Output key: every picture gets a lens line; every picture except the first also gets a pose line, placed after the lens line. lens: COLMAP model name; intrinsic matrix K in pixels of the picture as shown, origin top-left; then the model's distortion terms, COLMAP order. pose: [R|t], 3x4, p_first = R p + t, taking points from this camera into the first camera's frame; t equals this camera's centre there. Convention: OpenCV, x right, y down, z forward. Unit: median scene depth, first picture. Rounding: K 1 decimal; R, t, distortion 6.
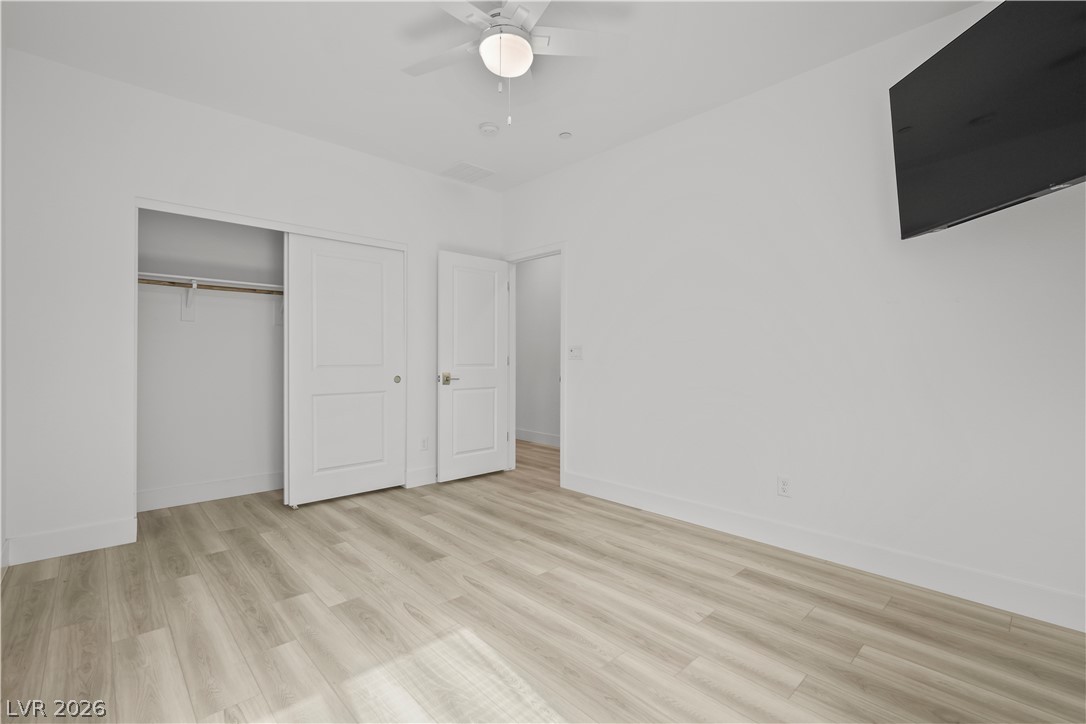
lens RADIAL K [[475.7, 0, 539.3], [0, 475.7, 358.3], [0, 0, 1]] dist [-0.006737, 0.000478]
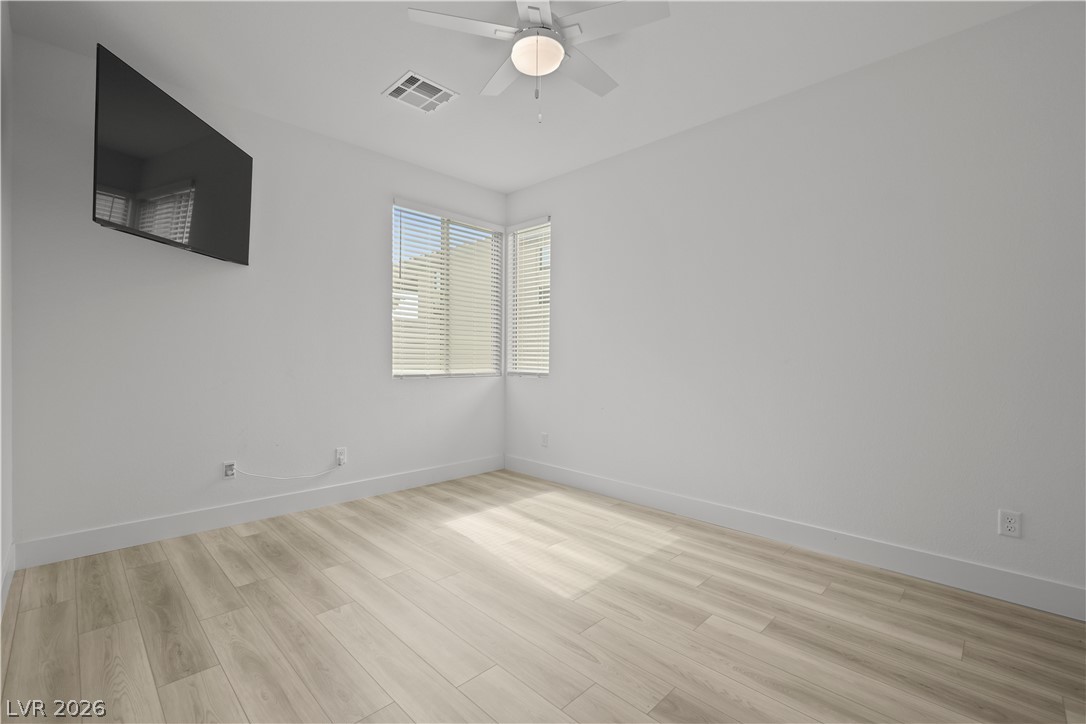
lens RADIAL K [[475.7, 0, 539.3], [0, 475.7, 358.3], [0, 0, 1]] dist [-0.006737, 0.000478]
pose [[-0.999433, -0.014803, -0.030239, -0.047841], [-0.014825, 0.999890, 0.000487, -0.001617], [0.030228, 0.000935, -0.999543, 1.992128]]
